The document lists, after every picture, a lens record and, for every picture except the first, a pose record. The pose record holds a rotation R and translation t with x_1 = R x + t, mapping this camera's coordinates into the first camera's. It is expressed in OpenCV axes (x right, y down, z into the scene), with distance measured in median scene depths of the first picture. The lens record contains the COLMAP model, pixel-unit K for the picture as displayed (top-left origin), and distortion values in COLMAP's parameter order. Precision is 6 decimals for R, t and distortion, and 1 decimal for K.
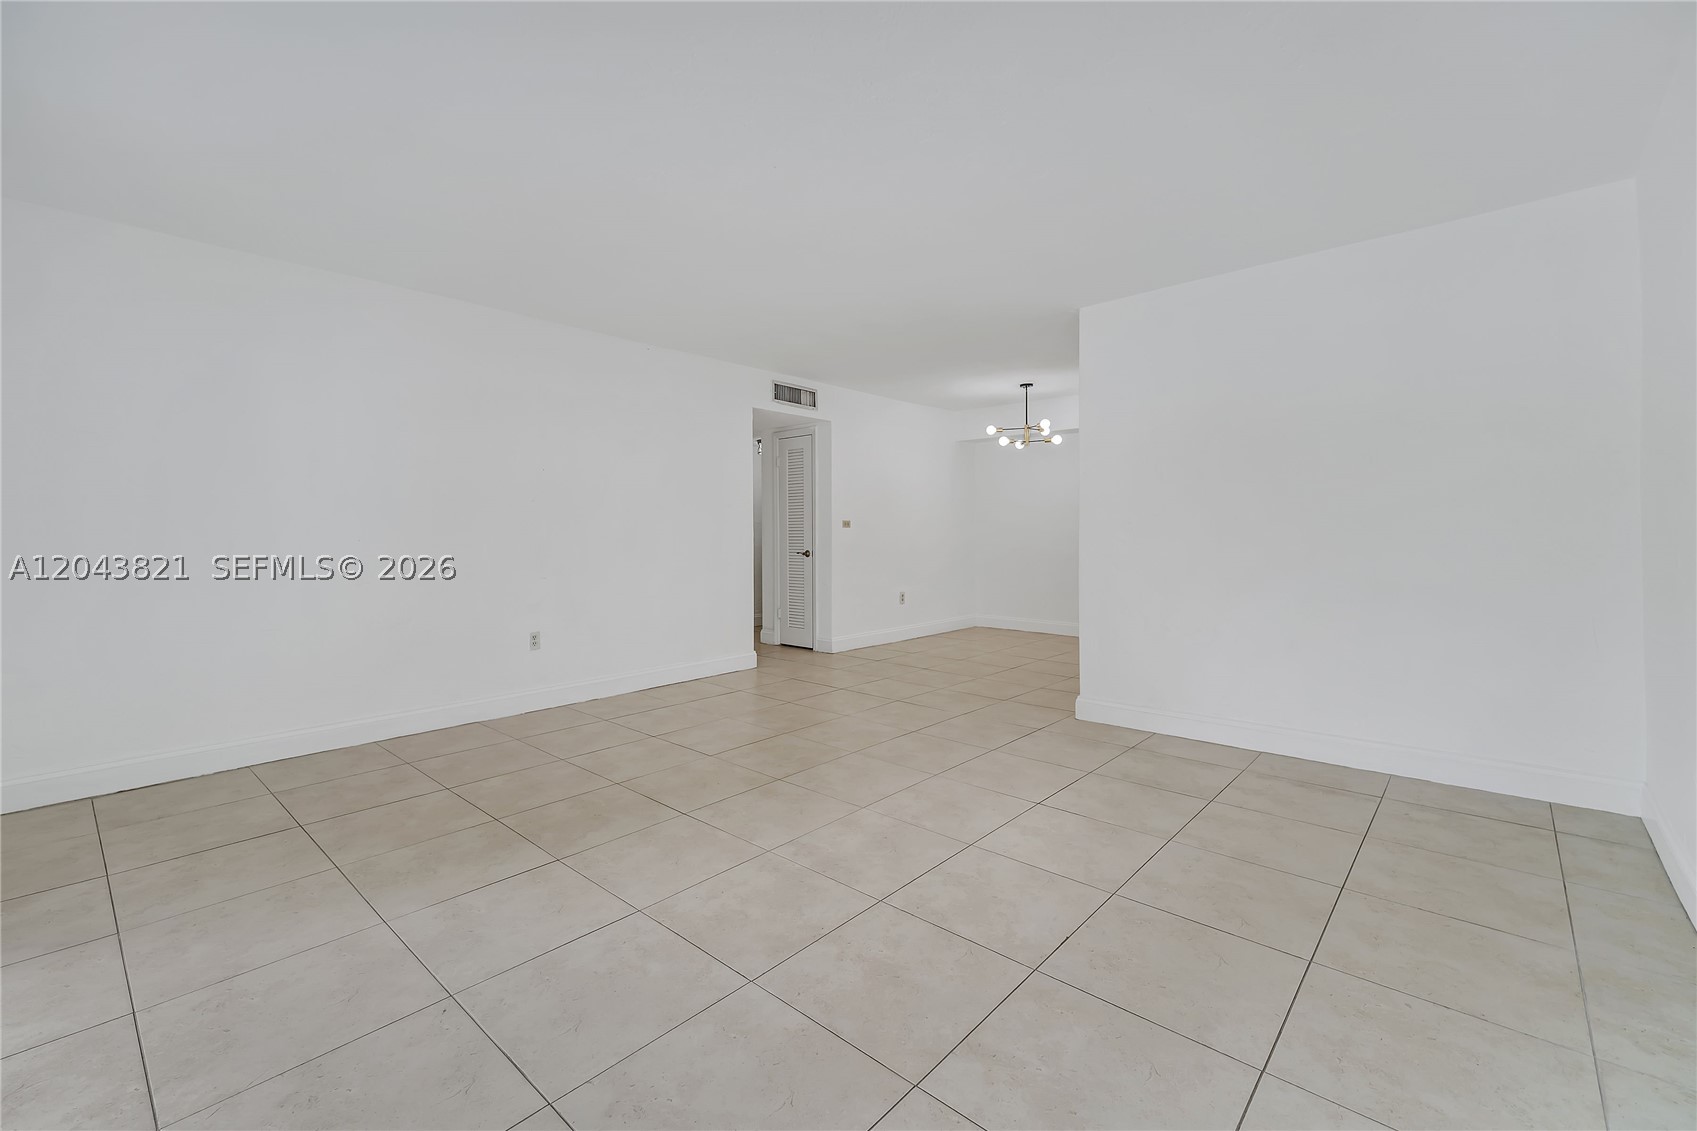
lens RADIAL K [[723.8, 0, 841.7], [0, 723.8, 558.2], [0, 0, 1]] dist [0.034224, -0.014847]
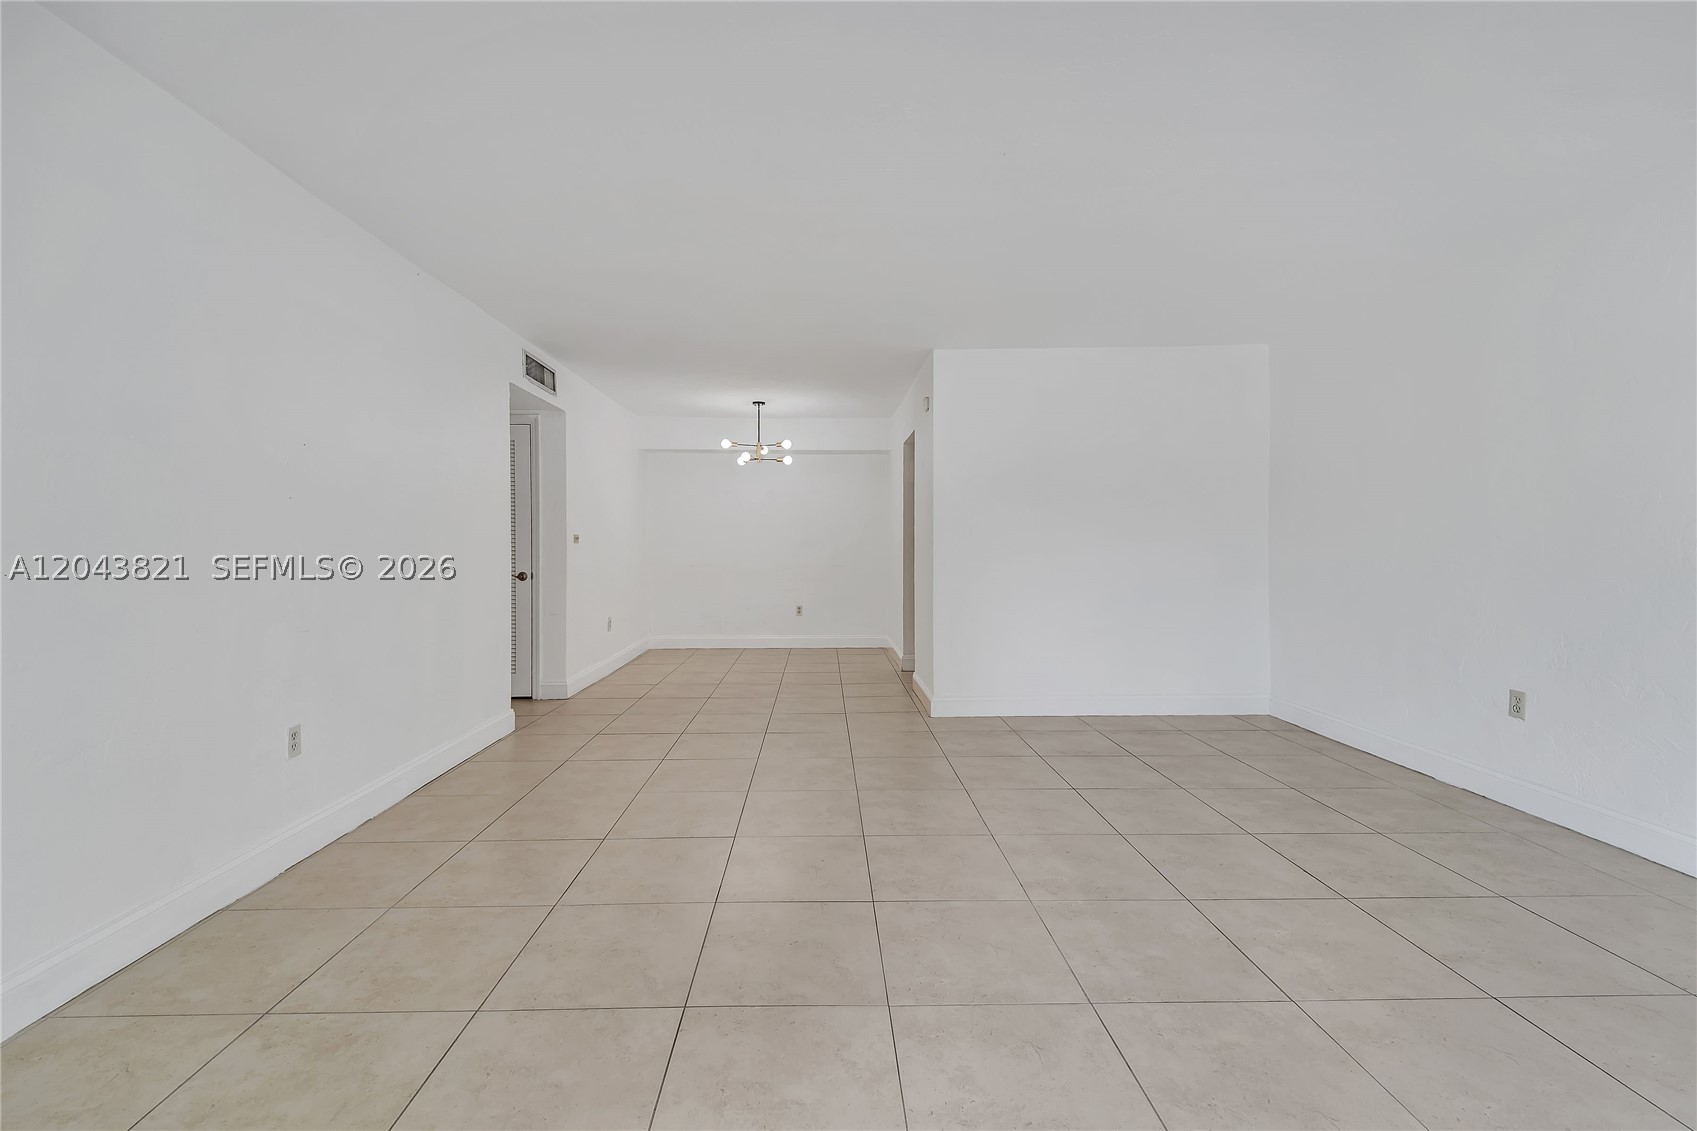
lens RADIAL K [[723.8, 0, 851.8], [0, 723.8, 563.6], [0, 0, 1]] dist [0.034224, -0.014847]
pose [[0.714893, -0.013364, 0.699106, -0.387746], [0.022361, 0.999743, -0.003755, -0.009587], [-0.698876, 0.018317, 0.715008, 0.213415]]
